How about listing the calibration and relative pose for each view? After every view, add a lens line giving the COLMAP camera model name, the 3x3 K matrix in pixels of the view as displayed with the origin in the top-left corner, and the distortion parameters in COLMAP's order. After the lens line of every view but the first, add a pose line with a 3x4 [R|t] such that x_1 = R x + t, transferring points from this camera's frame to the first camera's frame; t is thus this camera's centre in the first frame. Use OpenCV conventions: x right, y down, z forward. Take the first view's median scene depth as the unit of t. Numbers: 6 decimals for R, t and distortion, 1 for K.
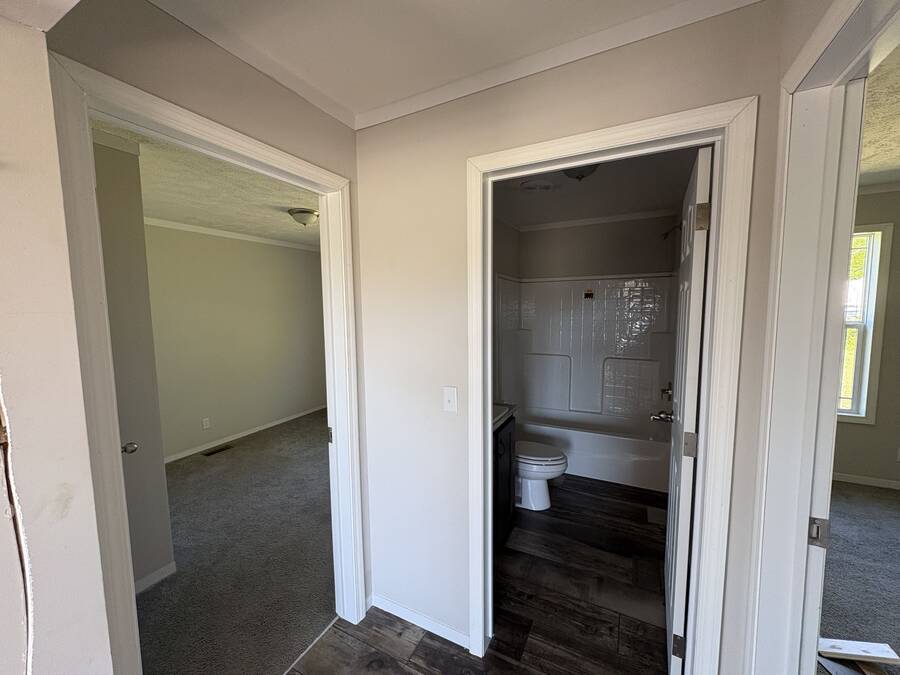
lens RADIAL K [[358.7, 0, 450.3], [0, 358.7, 335.7], [0, 0, 1]] dist [0.001728, -0.000408]
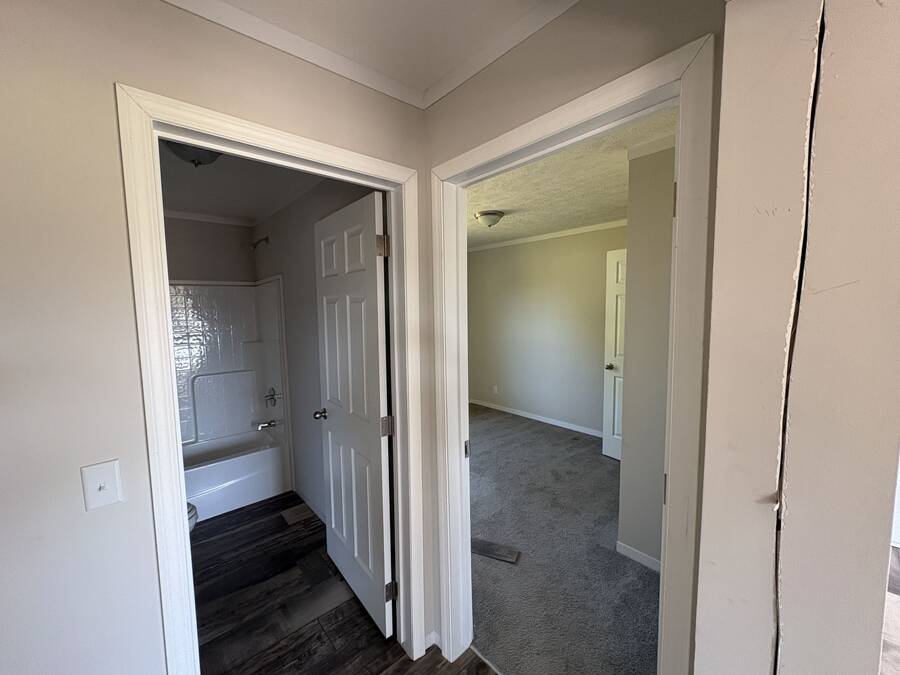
lens RADIAL K [[358.7, 0, 450.3], [0, 358.7, 335.7], [0, 0, 1]] dist [0.001728, -0.000408]
pose [[0.362671, -0.071103, 0.929201, -0.249377], [0.091356, 0.994995, 0.040481, -0.026017], [-0.927429, 0.070207, 0.367352, 0.199048]]
